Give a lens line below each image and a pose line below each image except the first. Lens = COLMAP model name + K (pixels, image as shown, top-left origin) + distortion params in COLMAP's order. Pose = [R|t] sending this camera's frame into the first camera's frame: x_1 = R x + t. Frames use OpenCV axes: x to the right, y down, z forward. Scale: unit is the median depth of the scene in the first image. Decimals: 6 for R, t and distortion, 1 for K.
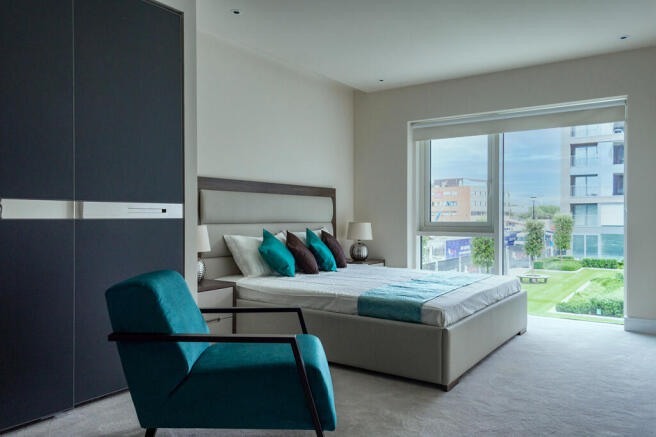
lens RADIAL K [[498.2, 0, 328.9], [0, 498.2, 217.6], [0, 0, 1]] dist [0.054617, -0.002409]
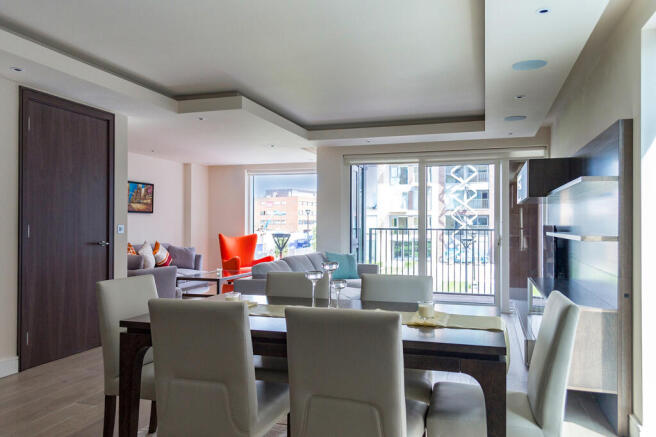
lens RADIAL K [[498.2, 0, 327.9], [0, 498.2, 219.0], [0, 0, 1]] dist [0.054617, -0.002409]
pose [[0.945131, 0.001330, 0.326689, -0.146292], [0.003731, 0.999883, -0.014864, 0.023243], [-0.326671, 0.015267, 0.945015, -0.235960]]
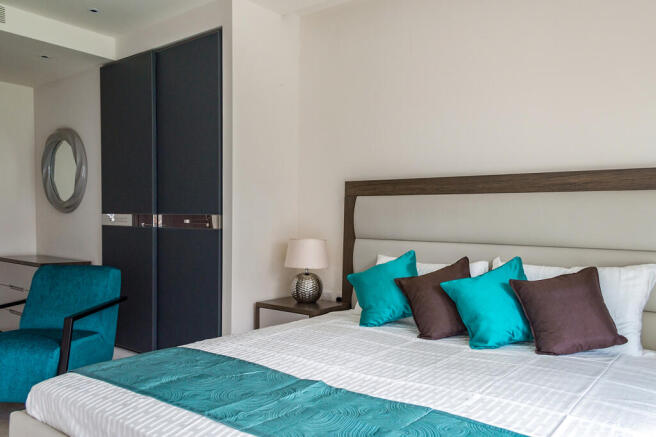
lens RADIAL K [[498.2, 0, 328.5], [0, 498.2, 219.2], [0, 0, 1]] dist [0.054617, -0.002409]
pose [[-0.058893, -0.005863, -0.998247, 0.612969], [-0.021817, 0.999751, -0.004585, -0.014961], [0.998026, 0.021509, -0.059006, 1.100514]]
